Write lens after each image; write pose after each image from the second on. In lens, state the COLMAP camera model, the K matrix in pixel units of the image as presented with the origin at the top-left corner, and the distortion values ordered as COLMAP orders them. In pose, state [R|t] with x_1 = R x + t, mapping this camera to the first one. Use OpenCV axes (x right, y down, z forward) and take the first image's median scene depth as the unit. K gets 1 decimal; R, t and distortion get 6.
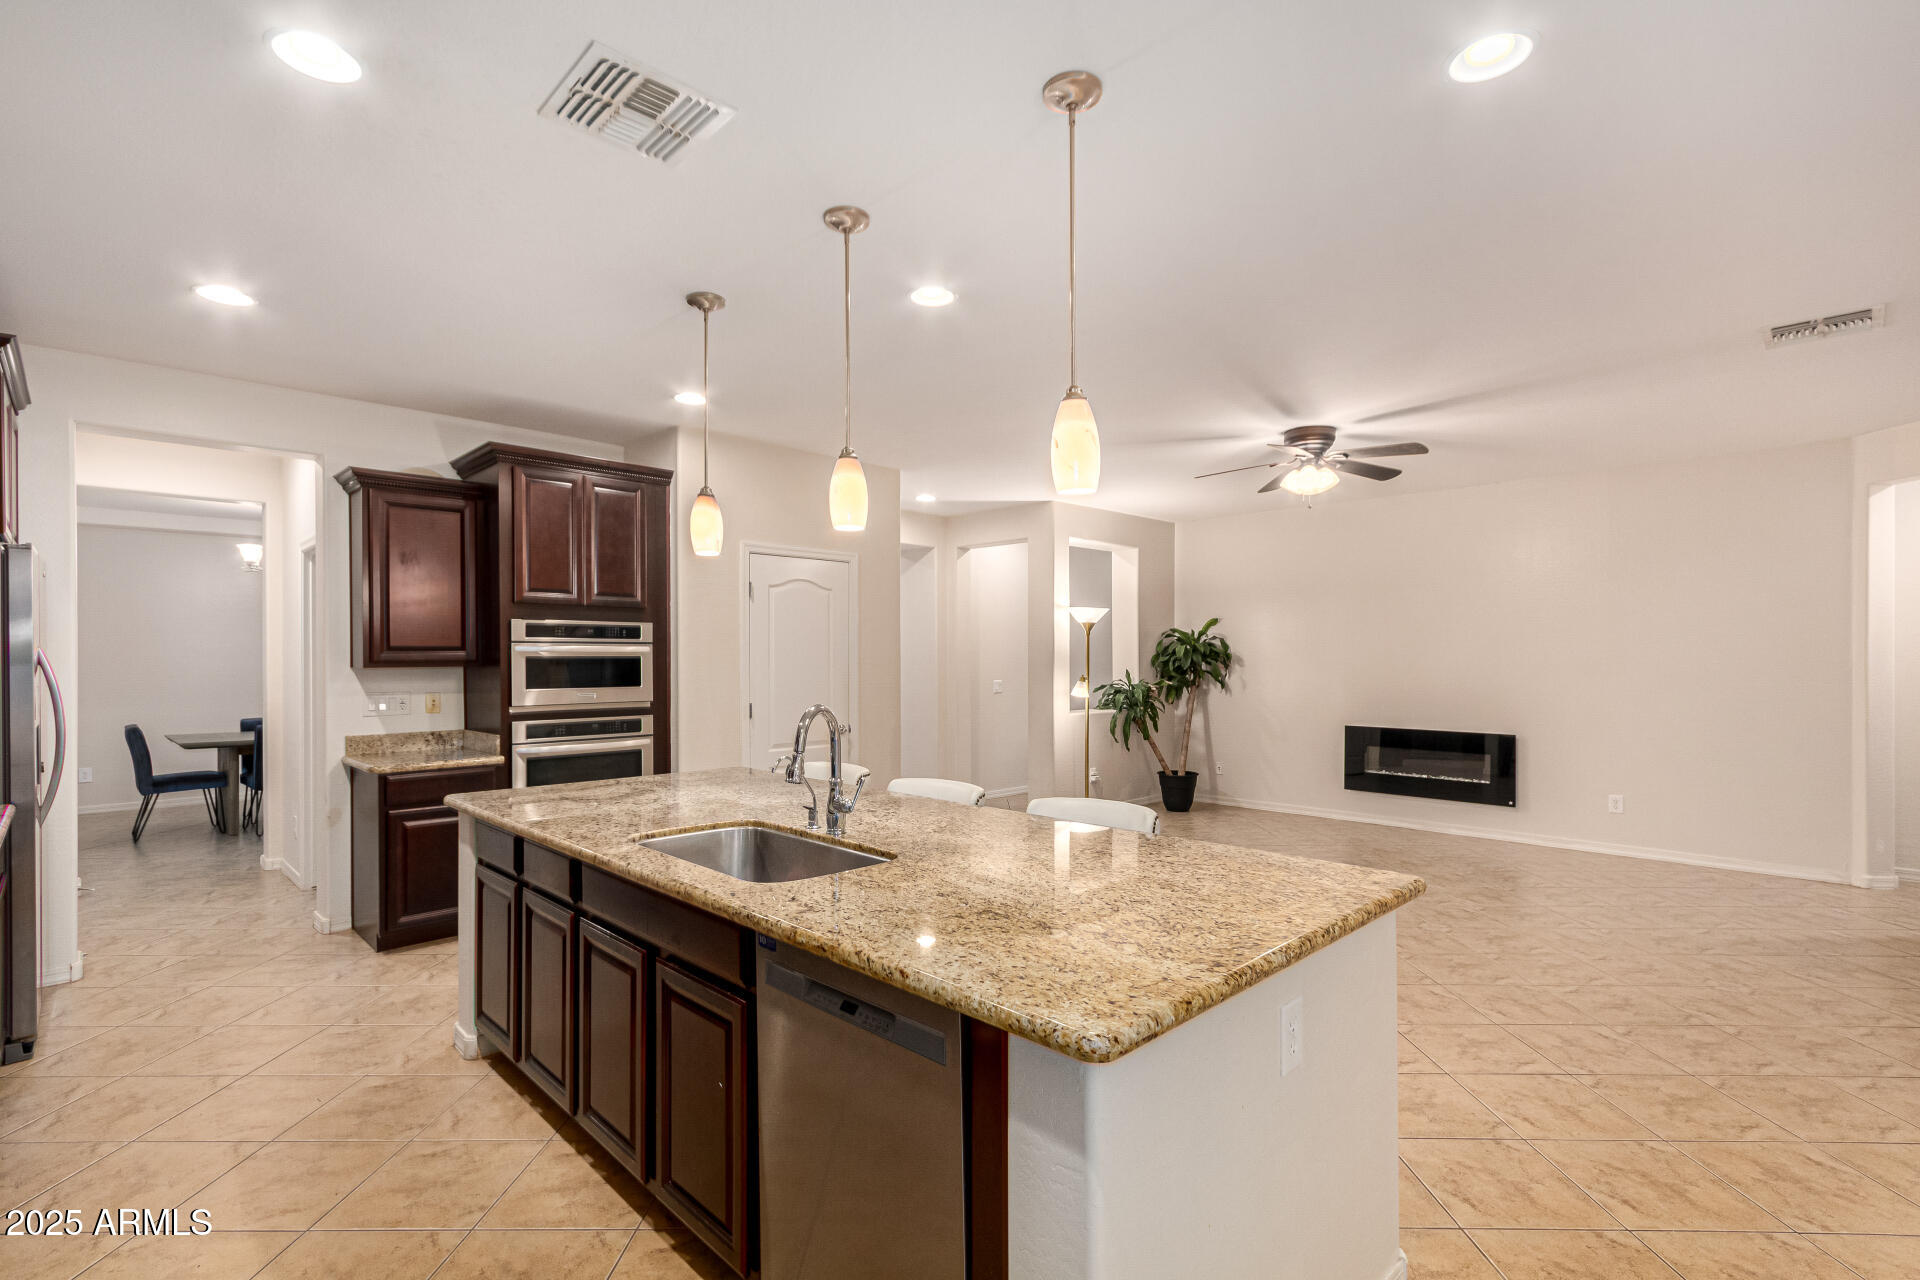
lens RADIAL K [[885.9, 0, 966.2], [0, 885.9, 658.1], [0, 0, 1]] dist [0.005614, 0.000046]
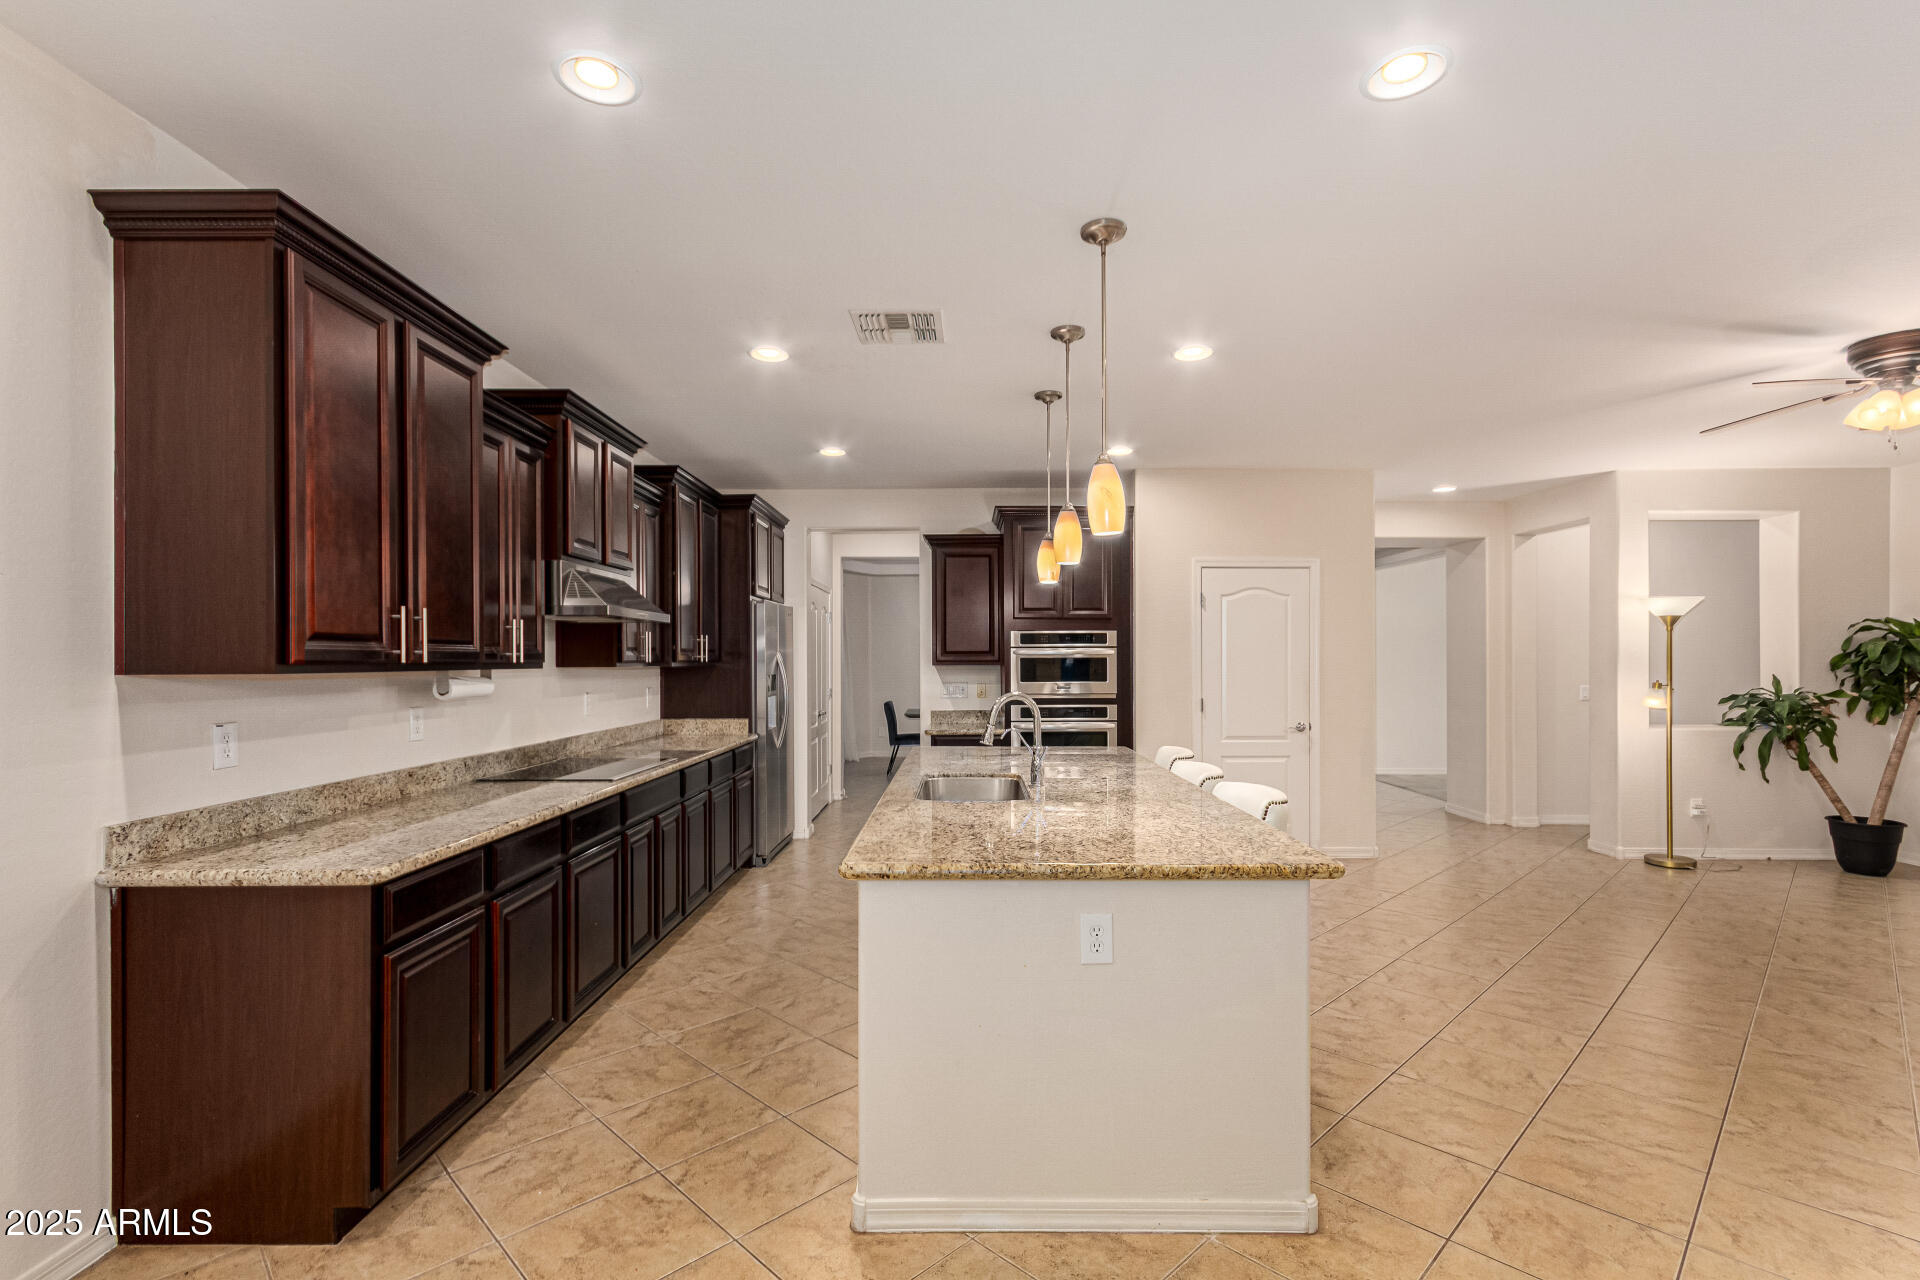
lens RADIAL K [[885.9, 0, 958.8], [0, 885.9, 662.3], [0, 0, 1]] dist [0.005614, 0.000046]
pose [[0.704420, 0.002890, -0.709778, 0.249016], [-0.000844, 0.999994, 0.003235, 0.000447], [0.709783, -0.001680, 0.704418, -0.023267]]
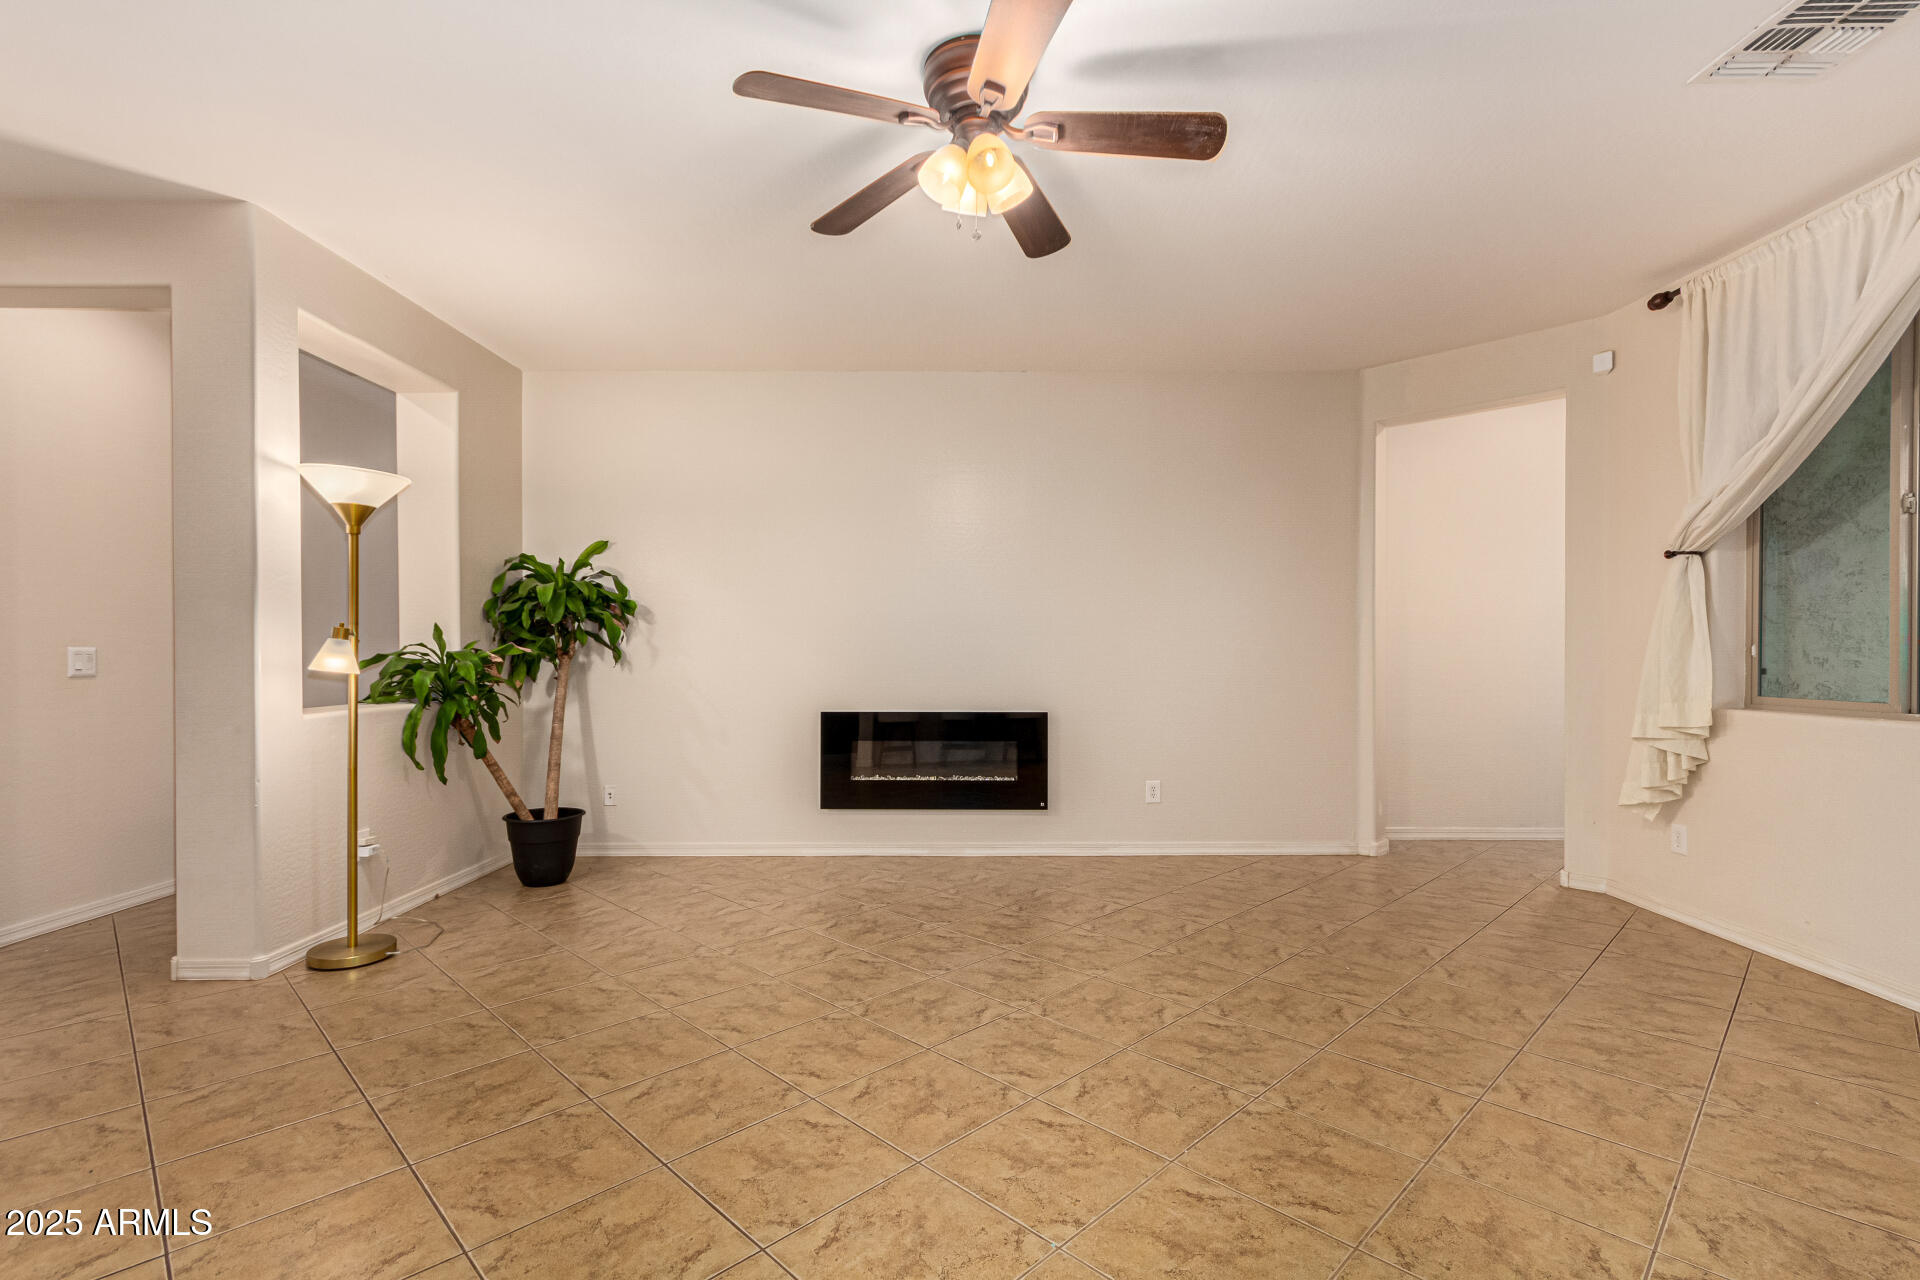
lens RADIAL K [[885.9, 0, 963.8], [0, 885.9, 659.7], [0, 0, 1]] dist [0.005614, 0.000046]
pose [[0.705130, -0.004616, 0.709063, 0.036441], [-0.000558, 0.999975, 0.007065, 0.032493], [-0.709077, -0.005377, 0.705110, 0.460886]]
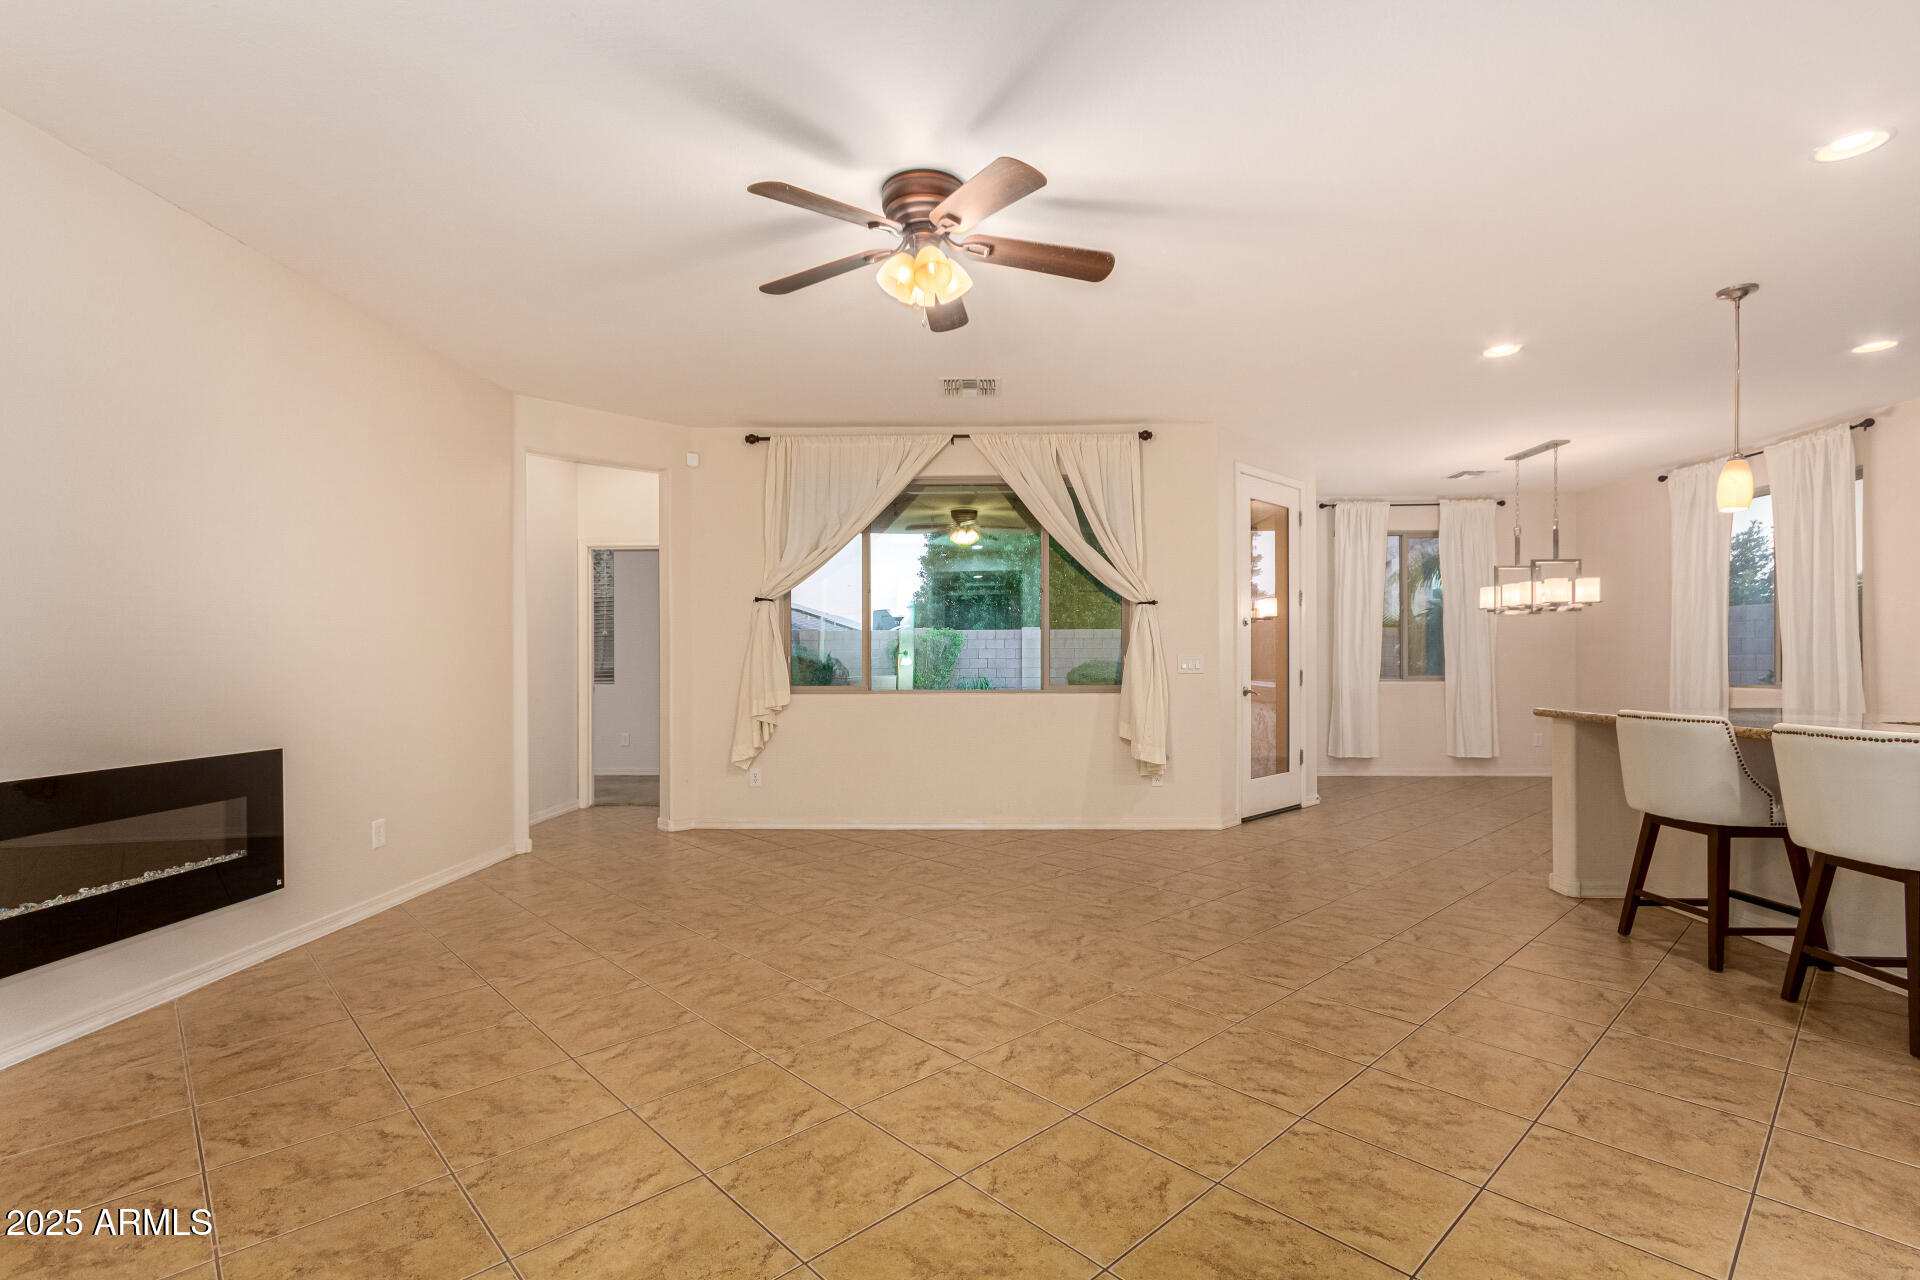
lens RADIAL K [[885.9, 0, 961.6], [0, 885.9, 652.2], [0, 0, 1]] dist [0.005614, 0.000046]
pose [[-0.689005, 0.010570, 0.724679, -0.030302], [0.004973, 0.999939, -0.009856, 0.032599], [-0.724739, -0.003187, -0.689016, 0.939713]]
